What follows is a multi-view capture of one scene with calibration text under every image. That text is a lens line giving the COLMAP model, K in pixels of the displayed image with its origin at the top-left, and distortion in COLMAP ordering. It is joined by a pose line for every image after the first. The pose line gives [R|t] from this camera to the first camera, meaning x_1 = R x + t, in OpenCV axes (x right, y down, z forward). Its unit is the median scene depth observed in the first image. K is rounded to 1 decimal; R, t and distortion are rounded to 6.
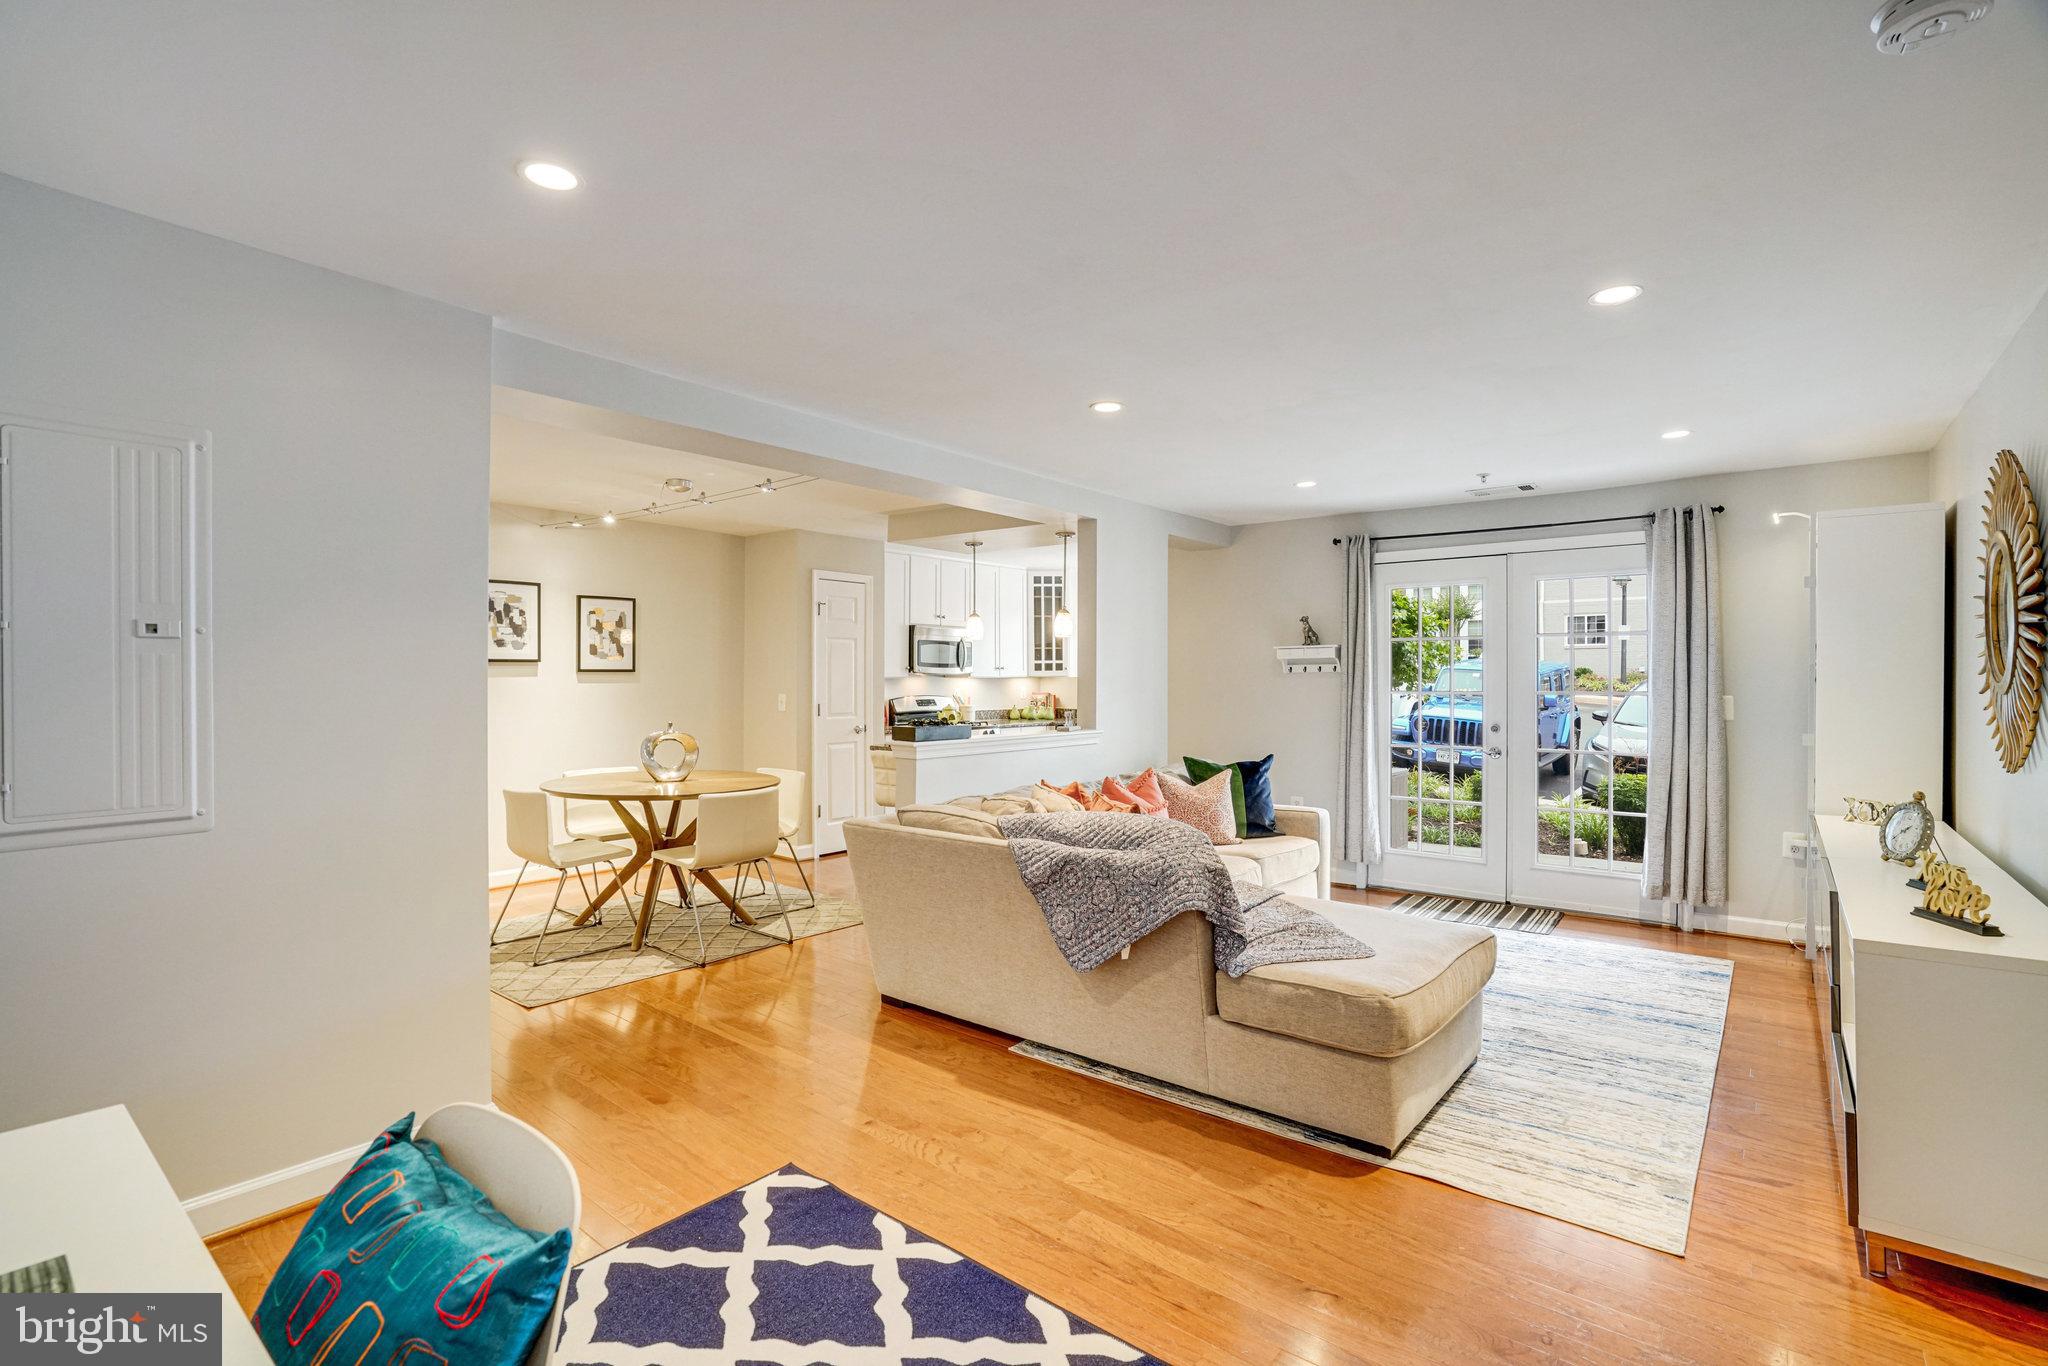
lens RADIAL K [[929.3, 0, 1024.0], [0, 929.3, 683.0], [0, 0, 1]] dist [-0.026313, -0.000040]
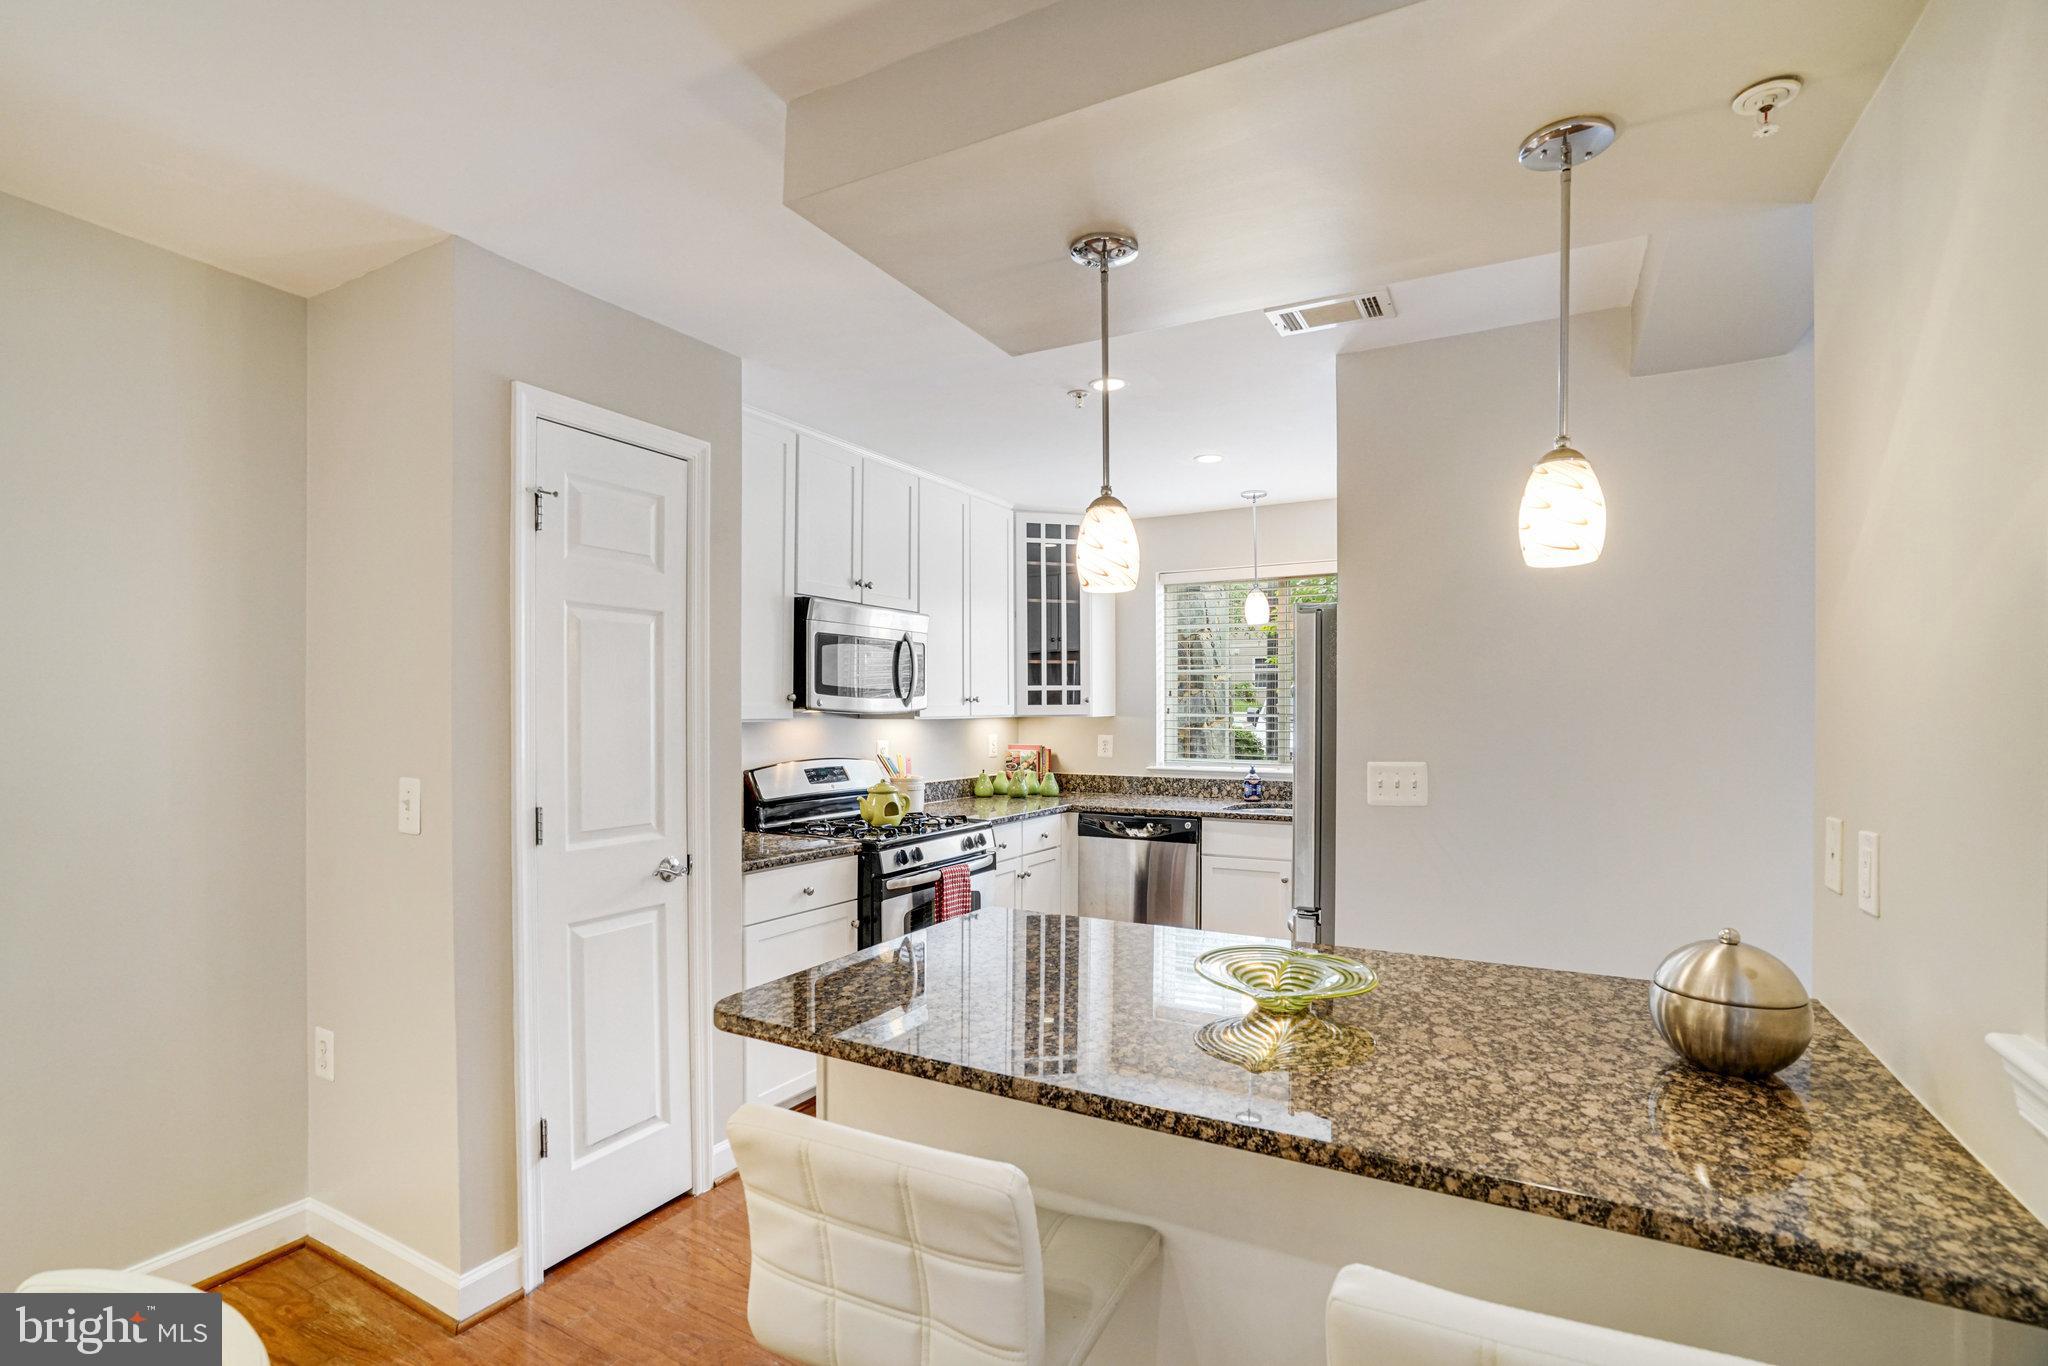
lens RADIAL K [[944.2, 0, 1039.3], [0, 944.2, 719.3], [0, 0, 1]] dist [-0.057150, 0.036124]
pose [[0.982059, -0.003722, 0.188539, -0.092814], [0.003817, 0.999993, -0.000142, -0.005731], [-0.188537, 0.000859, 0.982066, 0.544046]]
